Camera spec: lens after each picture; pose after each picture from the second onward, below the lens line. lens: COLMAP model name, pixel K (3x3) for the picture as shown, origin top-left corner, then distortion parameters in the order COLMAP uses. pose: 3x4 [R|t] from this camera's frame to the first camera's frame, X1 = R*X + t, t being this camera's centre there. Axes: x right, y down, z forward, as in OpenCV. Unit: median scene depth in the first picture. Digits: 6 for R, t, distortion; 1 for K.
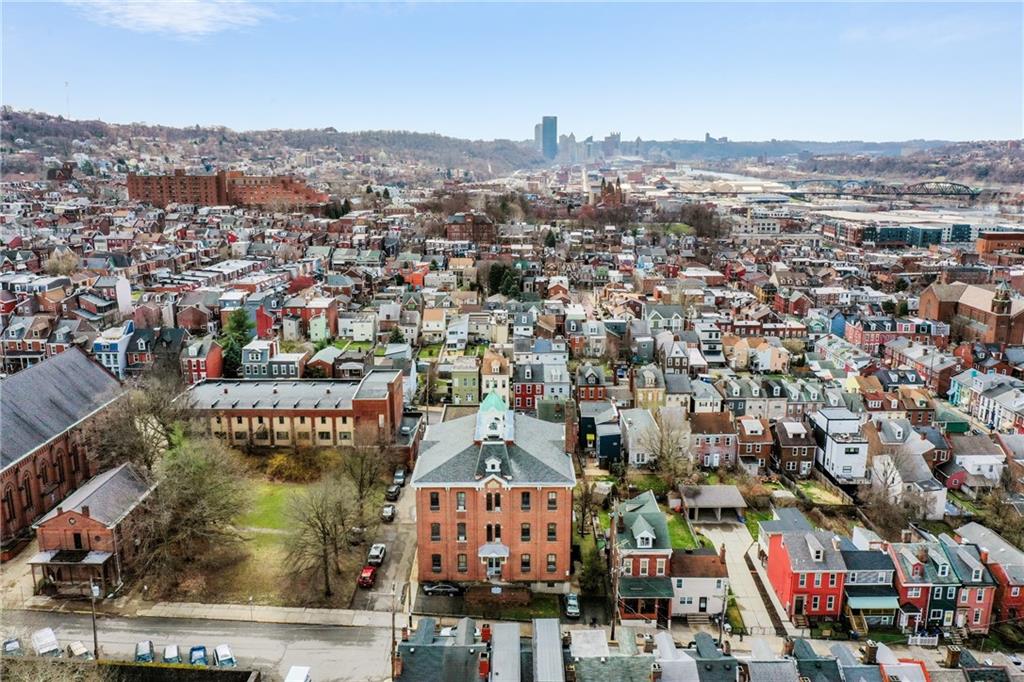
lens RADIAL K [[797.3, 0, 511.0], [0, 797.3, 340.6], [0, 0, 1]] dist [-0.011948, -0.002129]
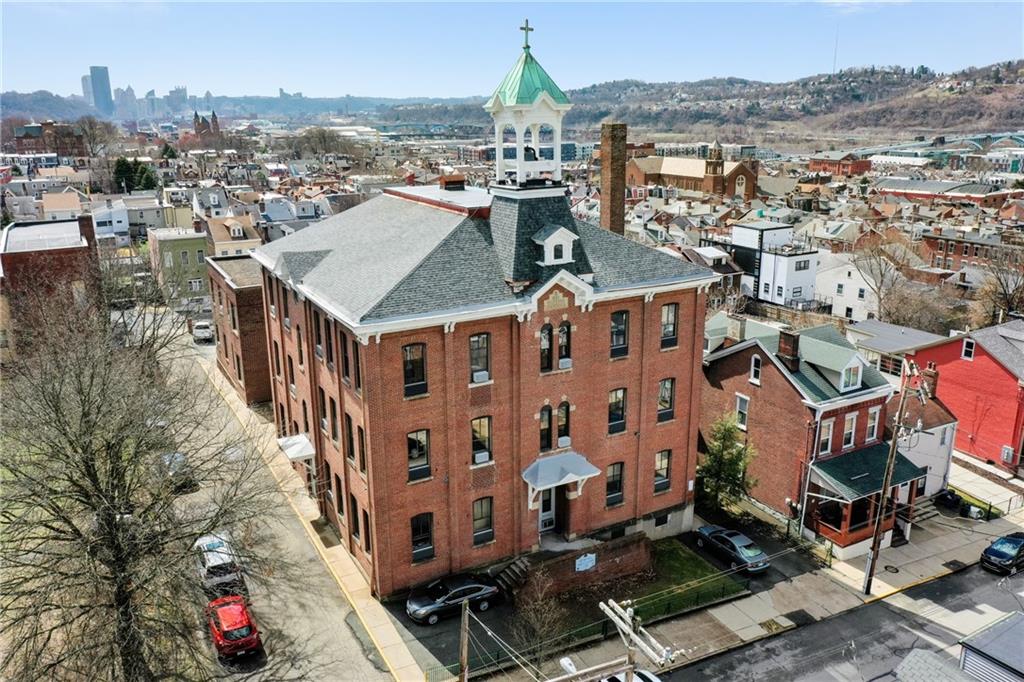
lens RADIAL K [[797.3, 0, 514.0], [0, 797.3, 338.4], [0, 0, 1]] dist [-0.011948, -0.002129]
pose [[0.872521, -0.137757, 0.468753, -0.219831], [0.115925, 0.990401, 0.075280, 0.162381], [-0.474624, -0.011344, 0.880116, 0.647048]]
